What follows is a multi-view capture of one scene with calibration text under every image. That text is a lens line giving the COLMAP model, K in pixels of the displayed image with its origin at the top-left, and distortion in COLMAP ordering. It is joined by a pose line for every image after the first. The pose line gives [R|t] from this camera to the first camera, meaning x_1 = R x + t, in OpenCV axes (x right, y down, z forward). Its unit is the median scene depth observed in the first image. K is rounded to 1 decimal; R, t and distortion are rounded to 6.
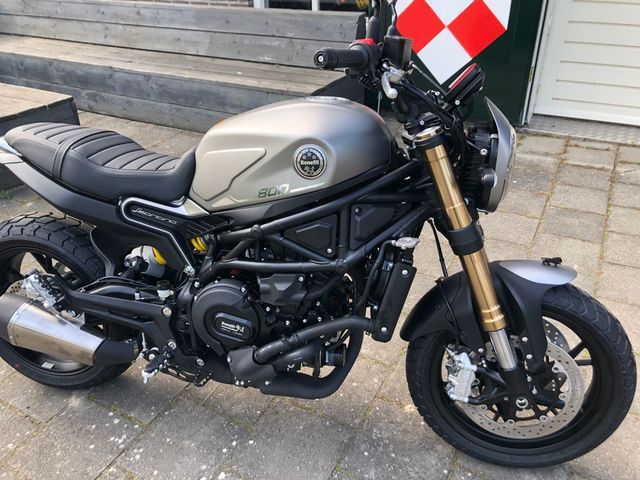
lens RADIAL K [[523.4, 0, 318.2], [0, 523.4, 236.5], [0, 0, 1]] dist [0.018825, -0.014667]
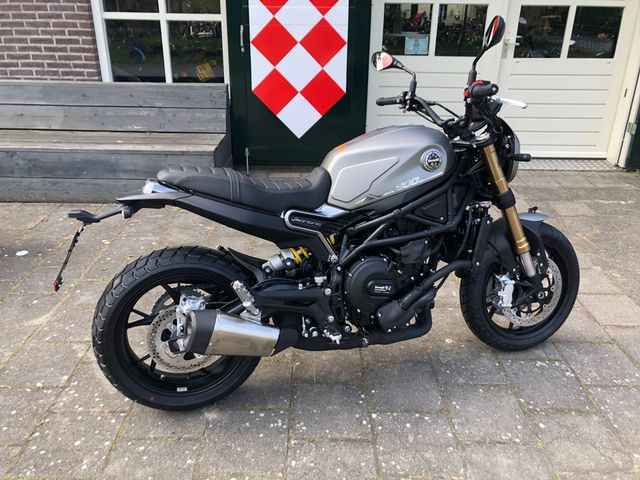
lens RADIAL K [[523.4, 0, 321.4], [0, 523.4, 241.6], [0, 0, 1]] dist [0.018825, -0.014667]
pose [[0.867908, -0.161317, 0.469800, -0.869364], [0.217959, 0.973561, -0.068362, 0.103355], [-0.446350, 0.161730, 0.880122, -0.153615]]
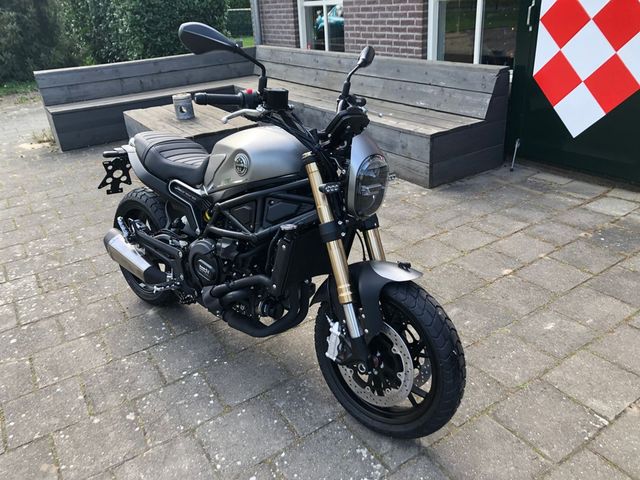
lens RADIAL K [[523.4, 0, 319.1], [0, 523.4, 240.3], [0, 0, 1]] dist [0.018825, -0.014667]
pose [[0.879015, 0.170276, -0.445352, 0.741871], [-0.200446, 0.979477, -0.021138, 0.051638], [0.432612, 0.107850, 0.895106, -0.216707]]
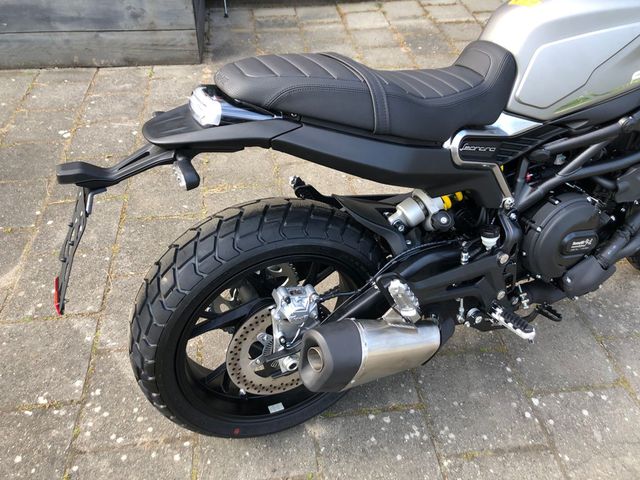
lens RADIAL K [[523.4, 0, 321.1], [0, 523.4, 238.0], [0, 0, 1]] dist [0.018825, -0.014667]
pose [[0.799460, -0.364806, 0.477264, -0.869651], [0.266887, 0.927468, 0.261868, -0.172125], [-0.538178, -0.081977, 0.838835, 0.459899]]
